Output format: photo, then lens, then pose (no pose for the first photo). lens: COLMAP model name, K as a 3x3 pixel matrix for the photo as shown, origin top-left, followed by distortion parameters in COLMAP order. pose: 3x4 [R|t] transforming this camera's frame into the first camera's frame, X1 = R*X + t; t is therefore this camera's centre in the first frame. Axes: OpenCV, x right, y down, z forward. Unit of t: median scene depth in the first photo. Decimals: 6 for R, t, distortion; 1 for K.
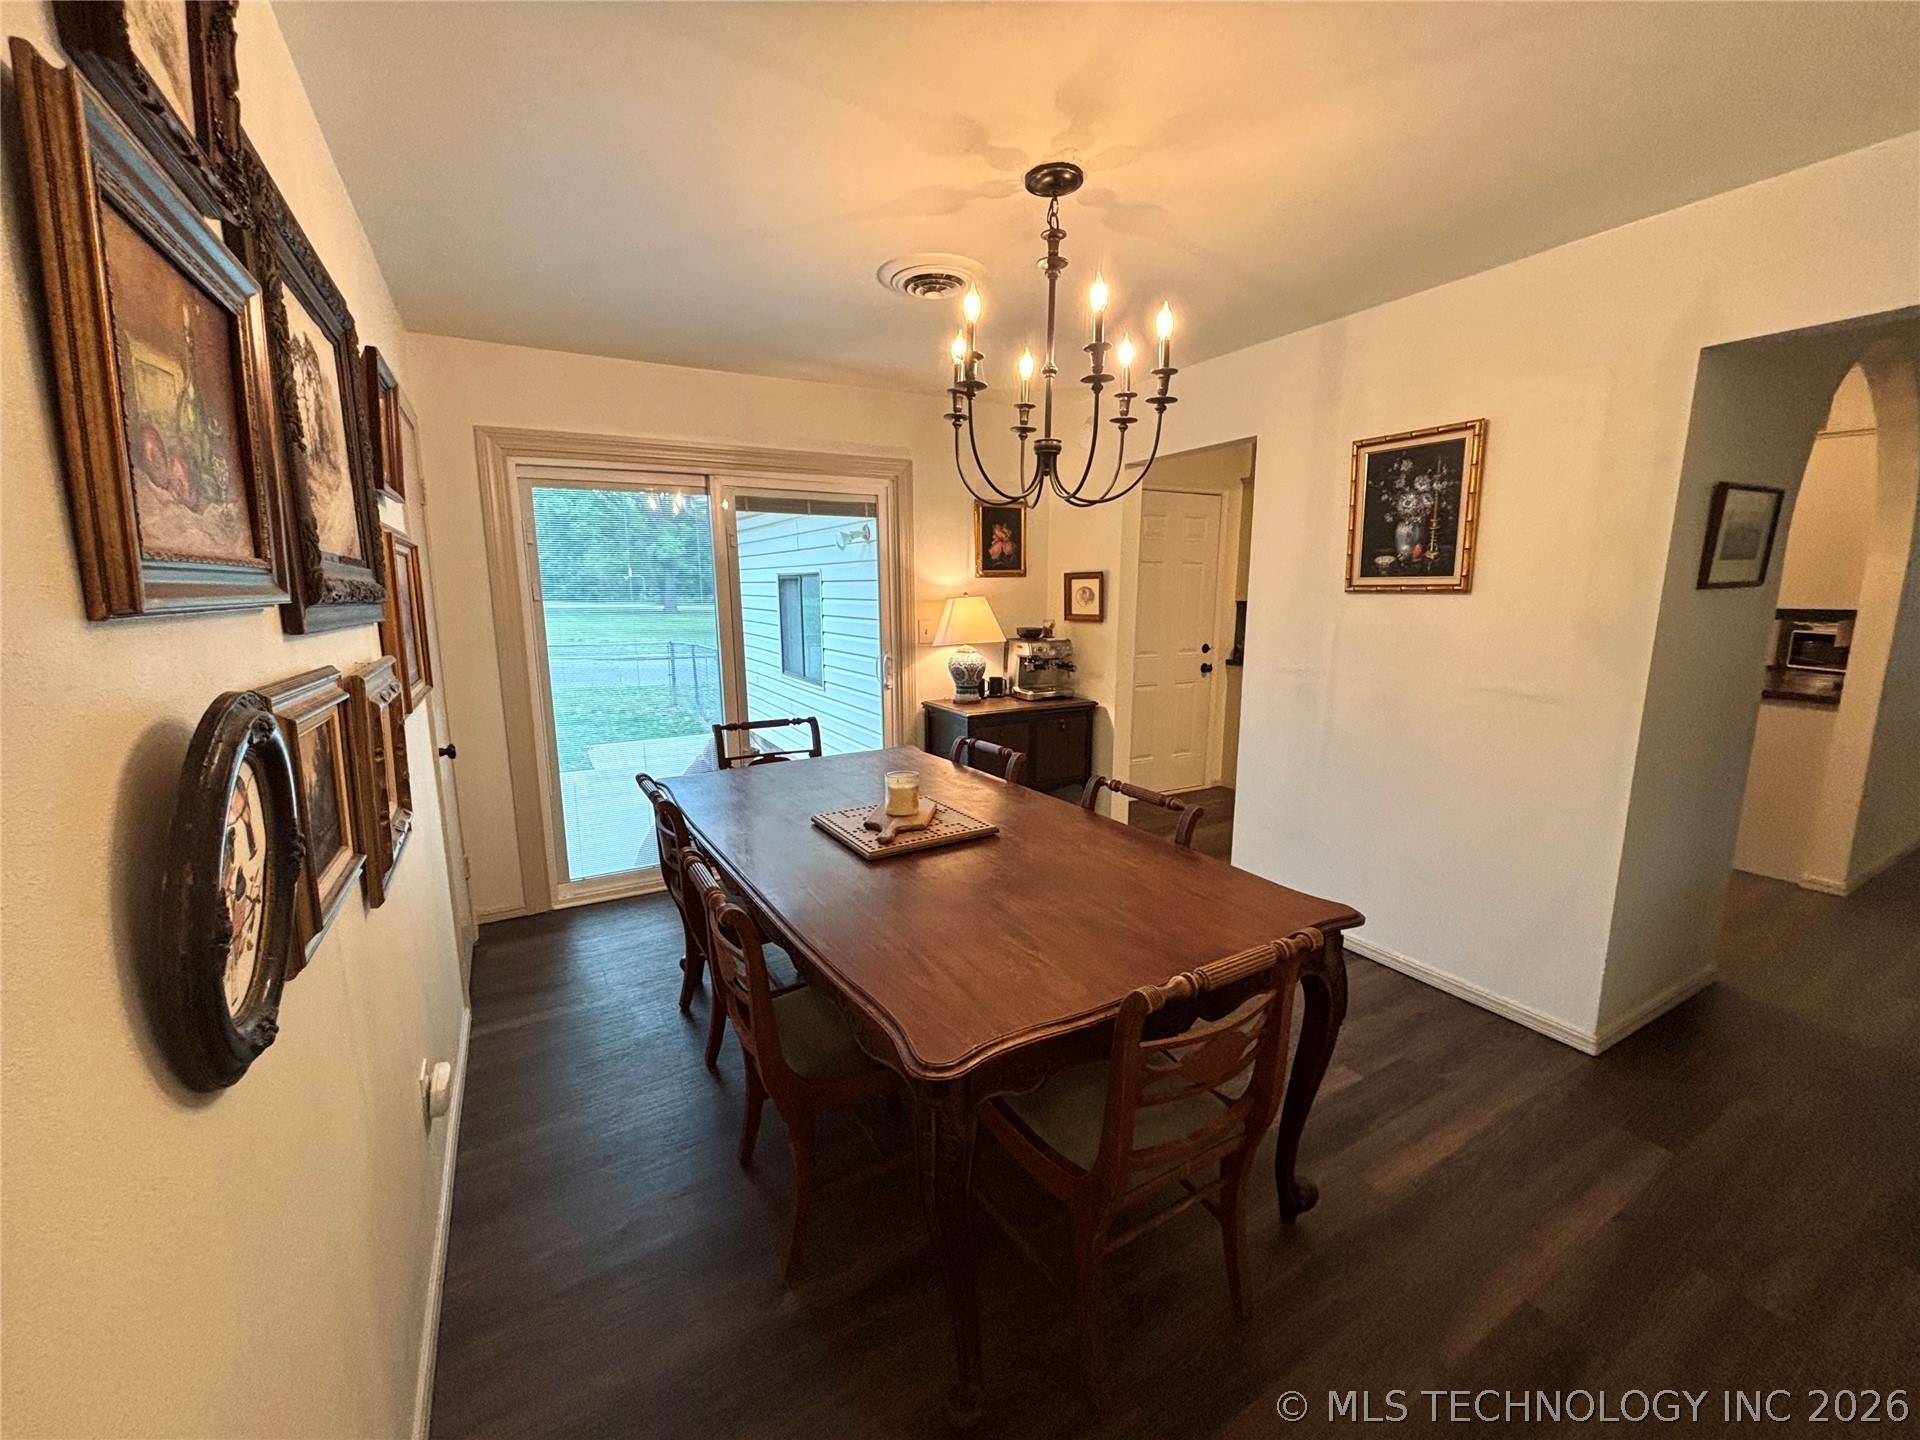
lens RADIAL K [[765.2, 0, 955.9], [0, 765.2, 713.1], [0, 0, 1]] dist [-0.023945, 0.000030]
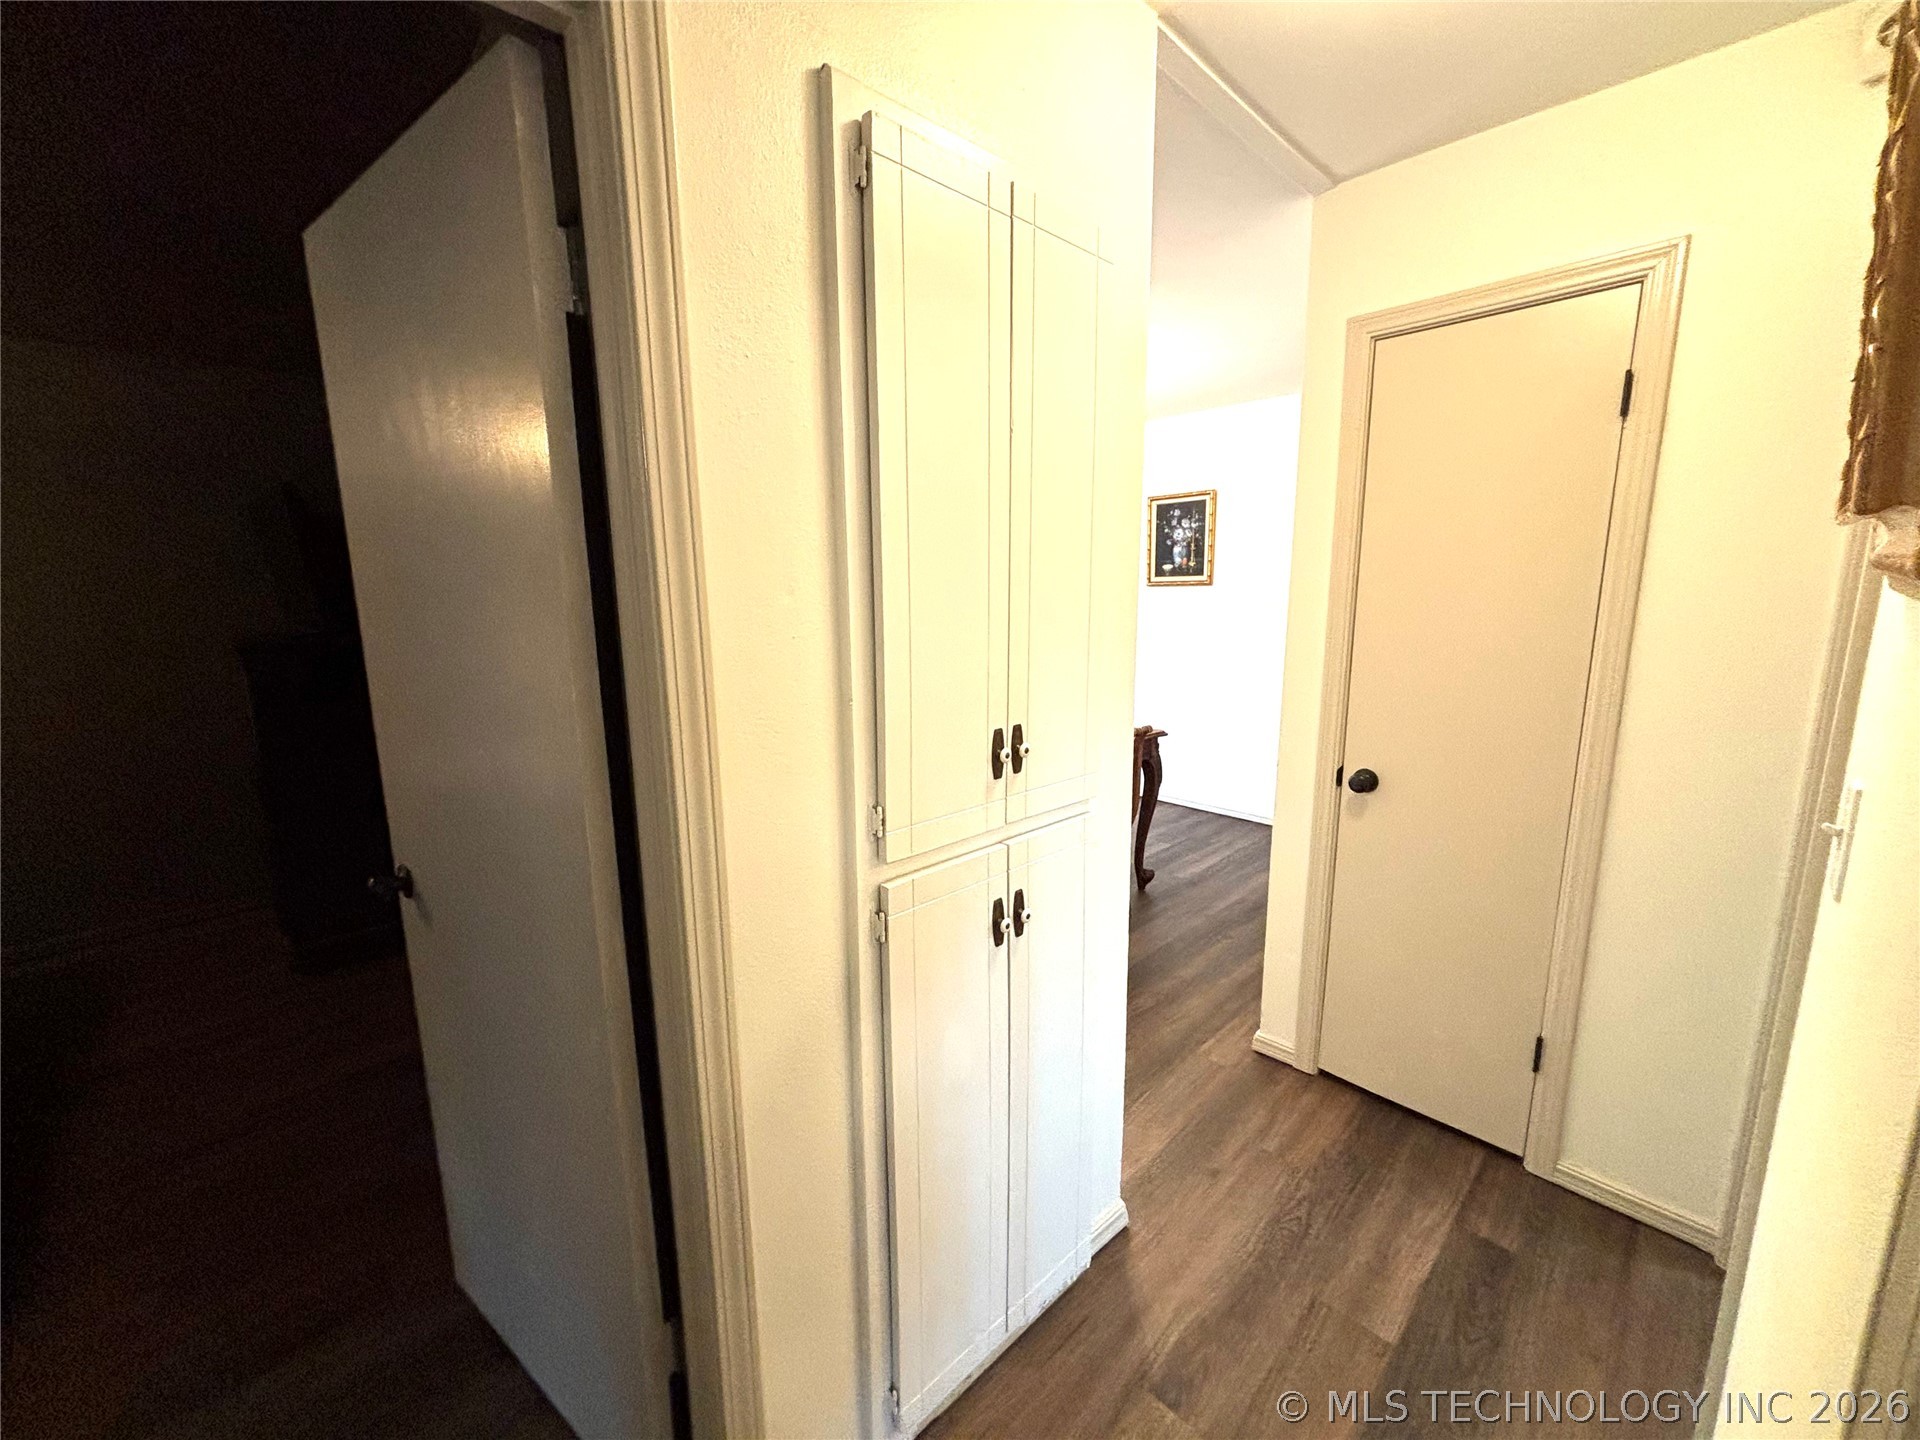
lens RADIAL K [[766.3, 0, 960.0], [0, 766.3, 720.0], [0, 0, 1]] dist [0.000817, 0.000088]
pose [[0.969228, -0.047930, 0.241453, -0.344581], [0.047159, 0.998847, 0.008975, 0.112961], [-0.241604, 0.002688, 0.970371, -0.601247]]
